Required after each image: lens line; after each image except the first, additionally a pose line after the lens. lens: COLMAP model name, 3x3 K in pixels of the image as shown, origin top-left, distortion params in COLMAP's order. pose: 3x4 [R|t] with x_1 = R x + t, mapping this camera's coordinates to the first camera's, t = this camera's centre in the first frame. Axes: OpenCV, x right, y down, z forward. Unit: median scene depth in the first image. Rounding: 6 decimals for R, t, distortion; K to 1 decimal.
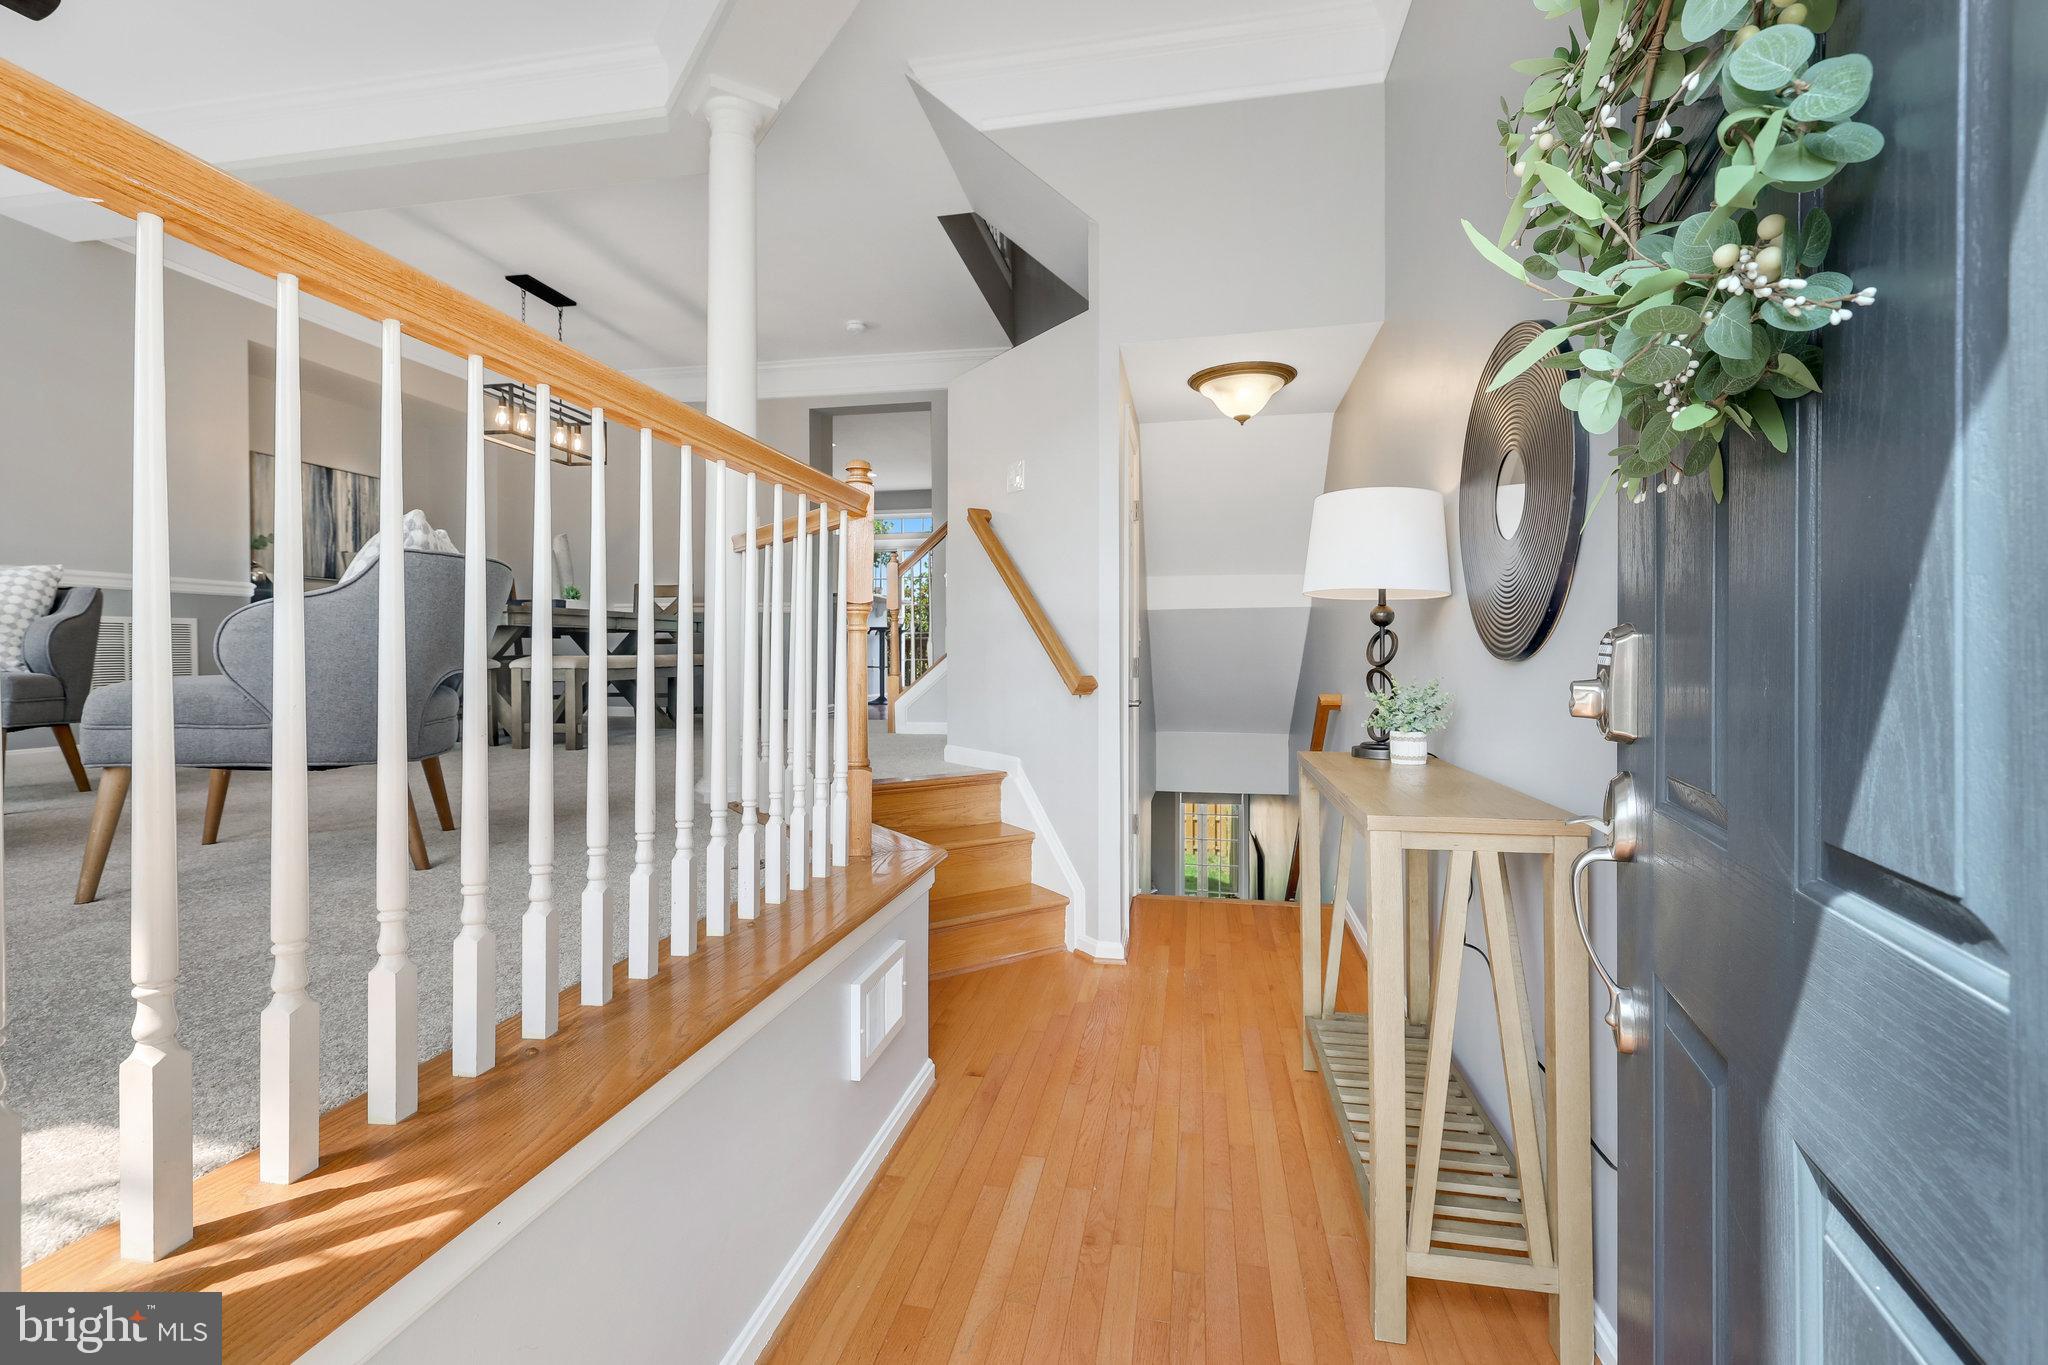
lens RADIAL K [[926.3, 0, 1024.0], [0, 926.3, 682.5], [0, 0, 1]] dist [-0.001490, -0.000454]
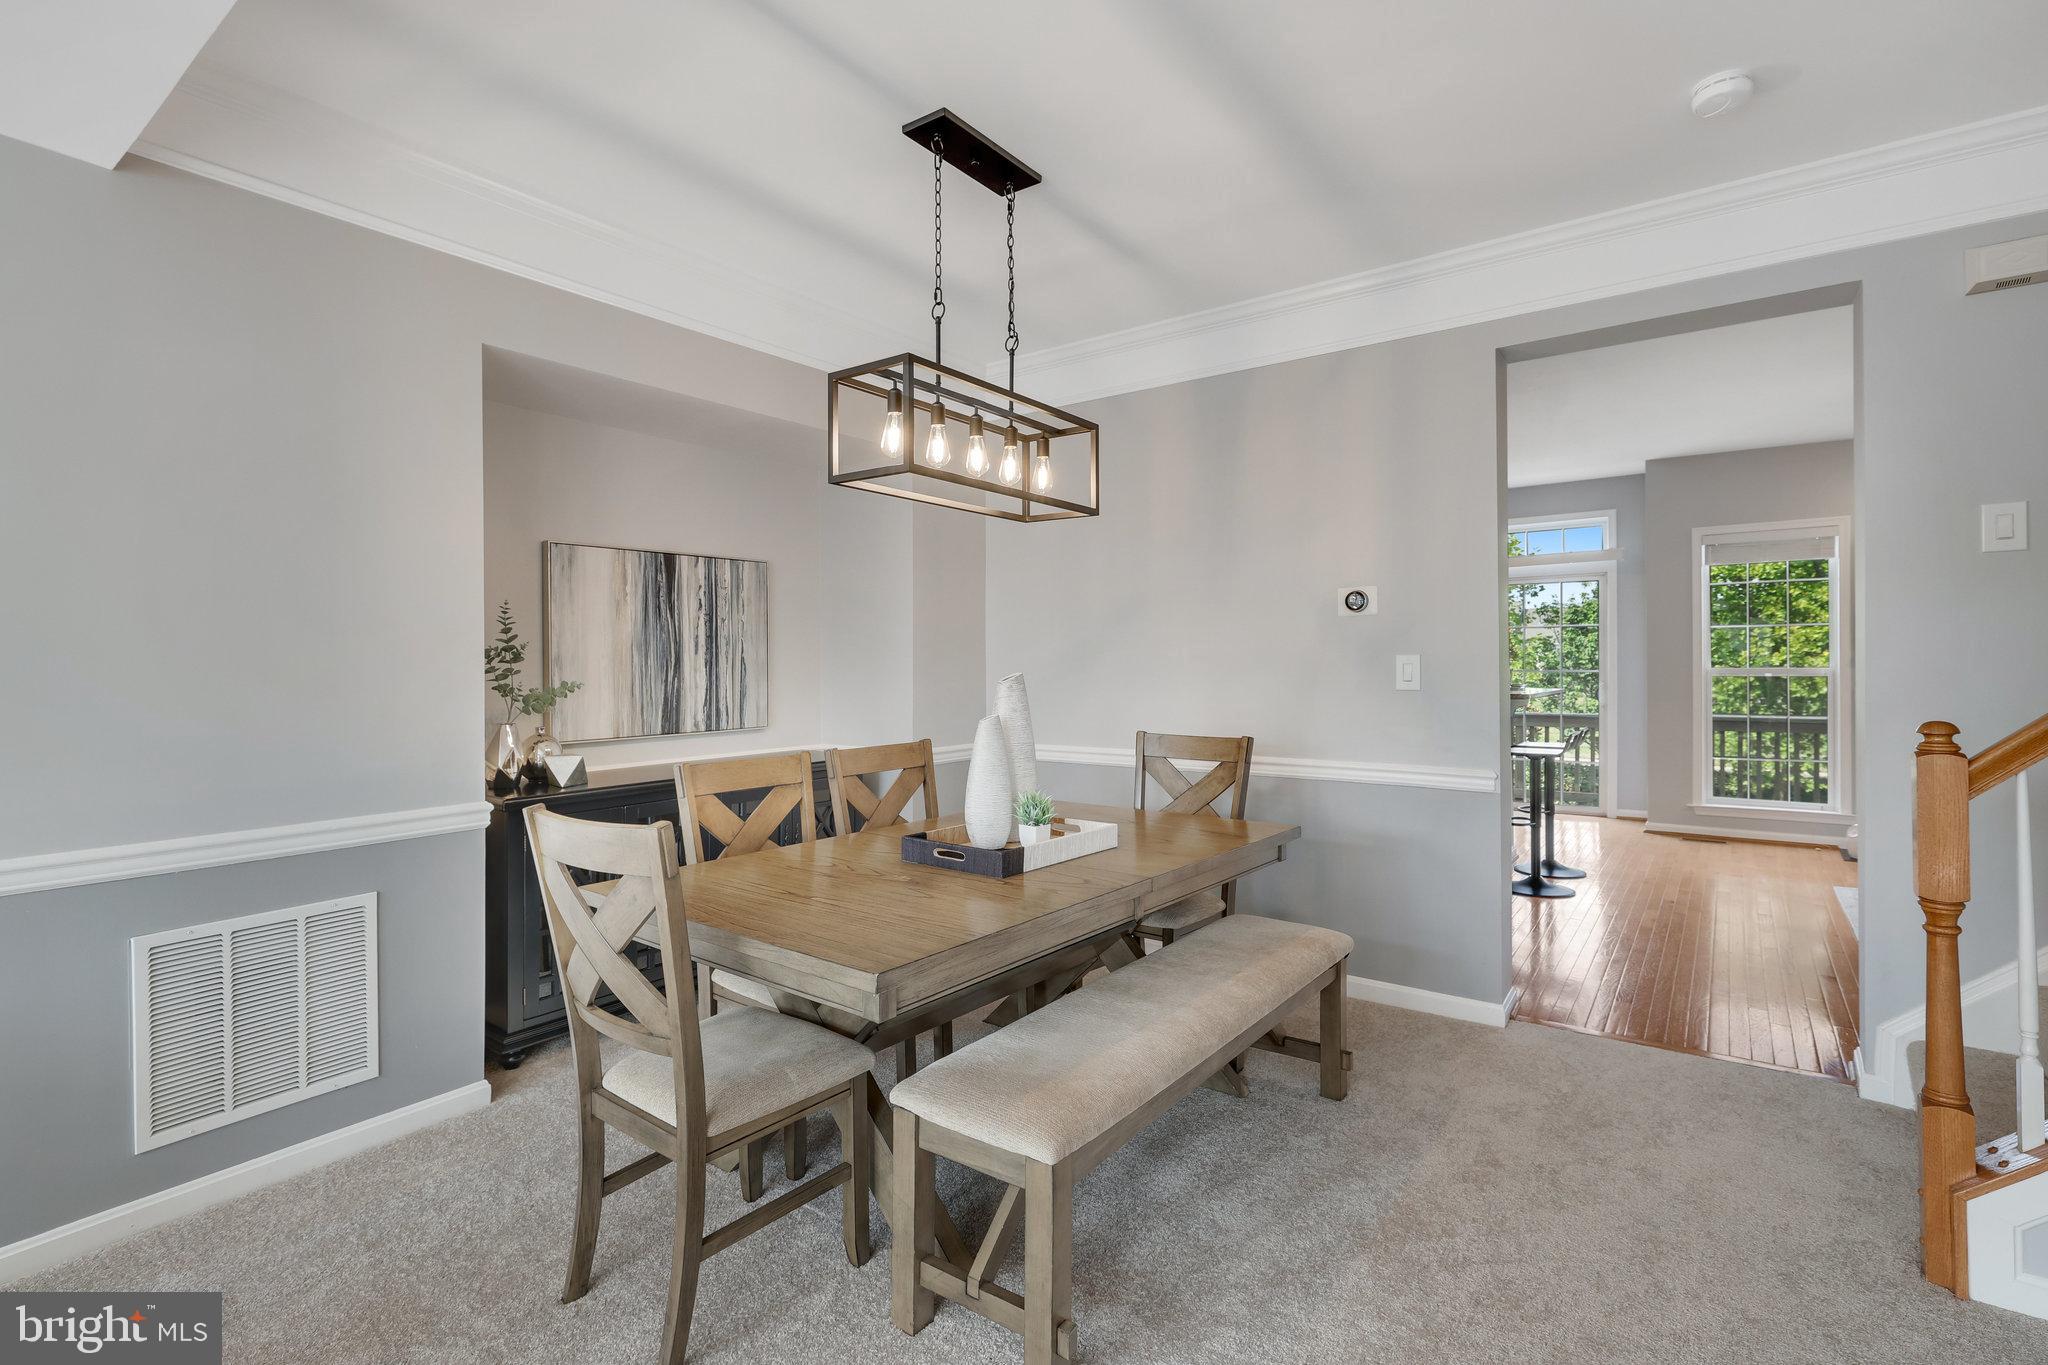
lens RADIAL K [[926.3, 0, 1024.0], [0, 926.3, 682.5], [0, 0, 1]] dist [-0.001490, -0.000454]
pose [[0.903679, 0.001231, -0.428209, -0.297623], [-0.000839, 0.999999, 0.001103, -0.158732], [0.428210, -0.000637, 0.903679, 0.587172]]
